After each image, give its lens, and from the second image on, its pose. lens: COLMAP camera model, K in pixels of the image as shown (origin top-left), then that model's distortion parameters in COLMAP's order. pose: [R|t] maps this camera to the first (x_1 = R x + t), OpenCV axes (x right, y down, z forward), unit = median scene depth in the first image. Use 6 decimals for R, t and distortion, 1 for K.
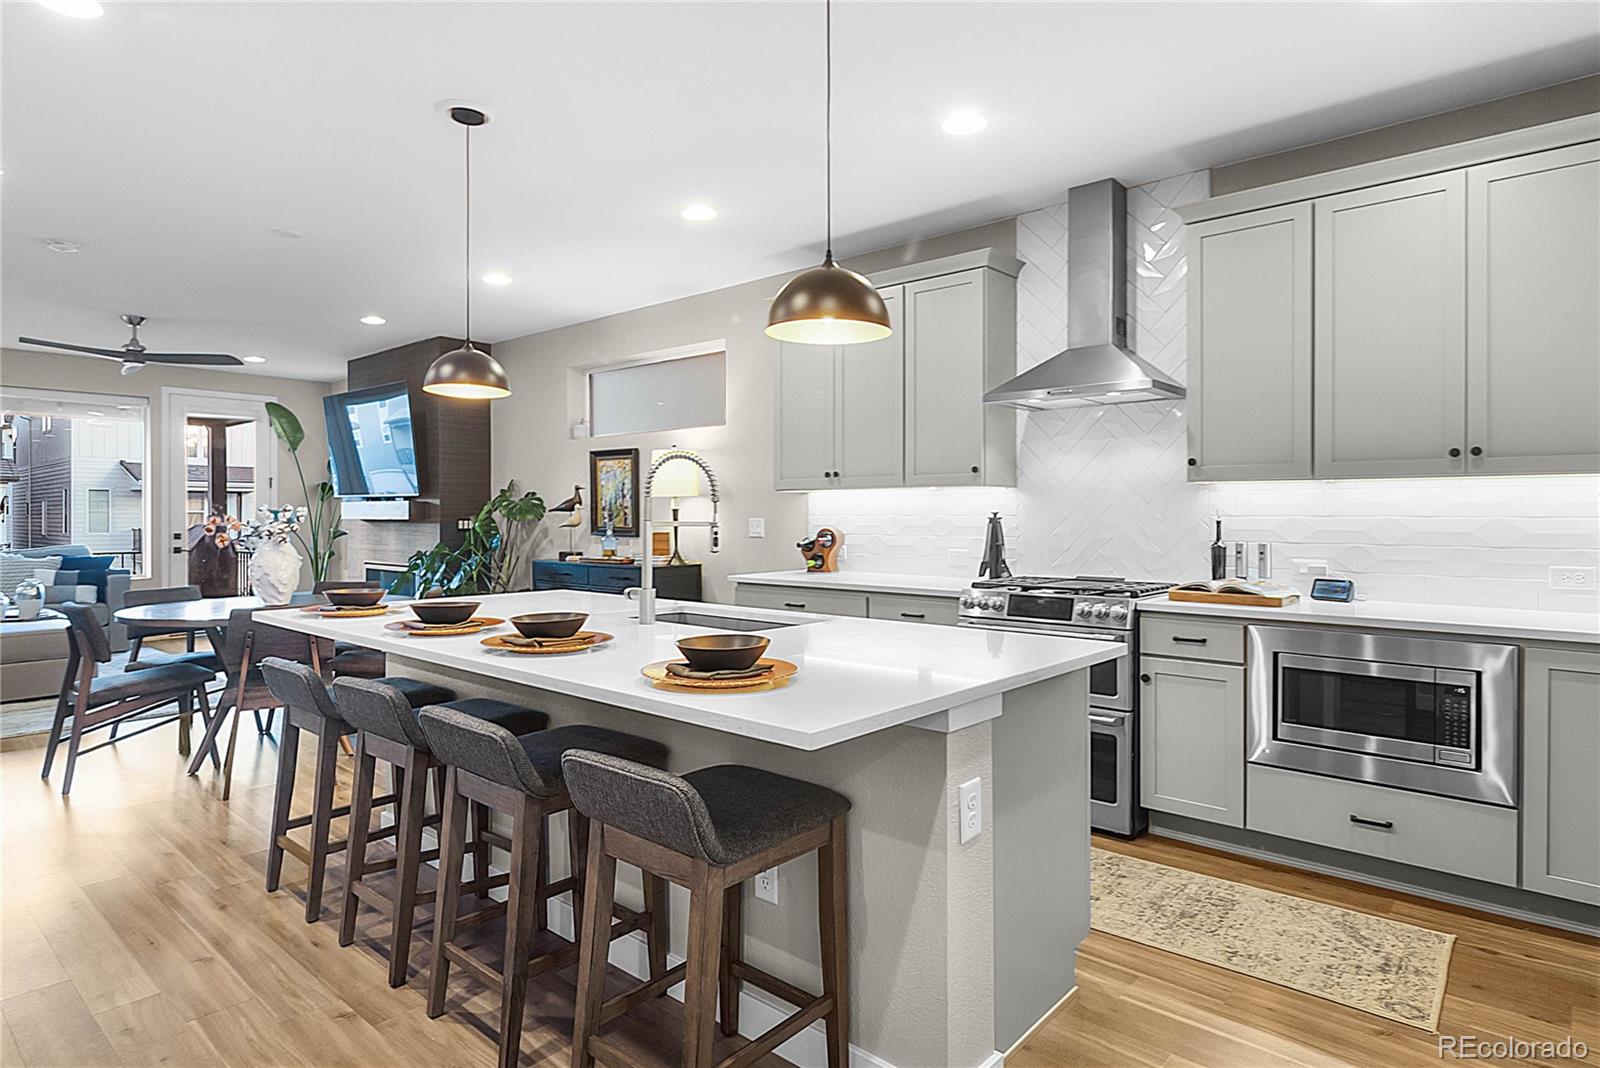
lens RADIAL K [[867.2, 0, 803.9], [0, 867.2, 521.1], [0, 0, 1]] dist [0.029321, -0.000214]
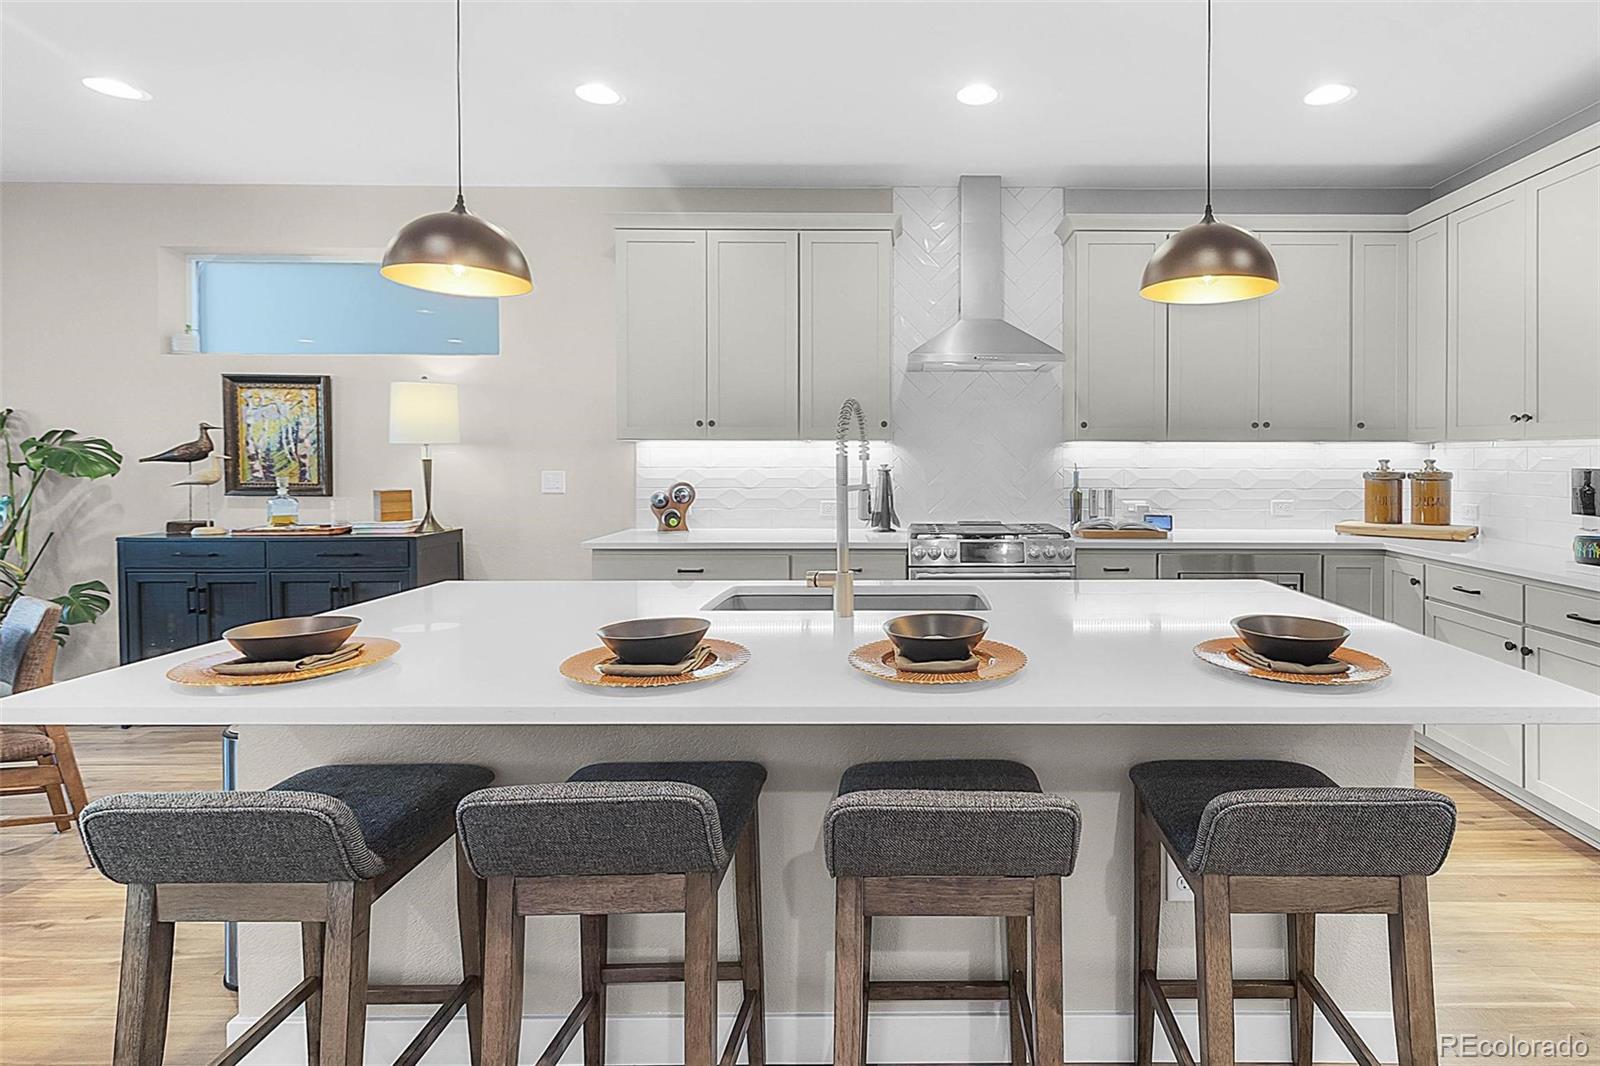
lens RADIAL K [[777.3, 0, 800.2], [0, 777.3, 531.7], [0, 0, 1]] dist [0.003242, -0.000179]
pose [[0.763719, -0.051330, 0.643505, -0.331351], [0.002851, 0.997092, 0.076151, -0.001614], [-0.645543, -0.056324, 0.761644, 0.249775]]
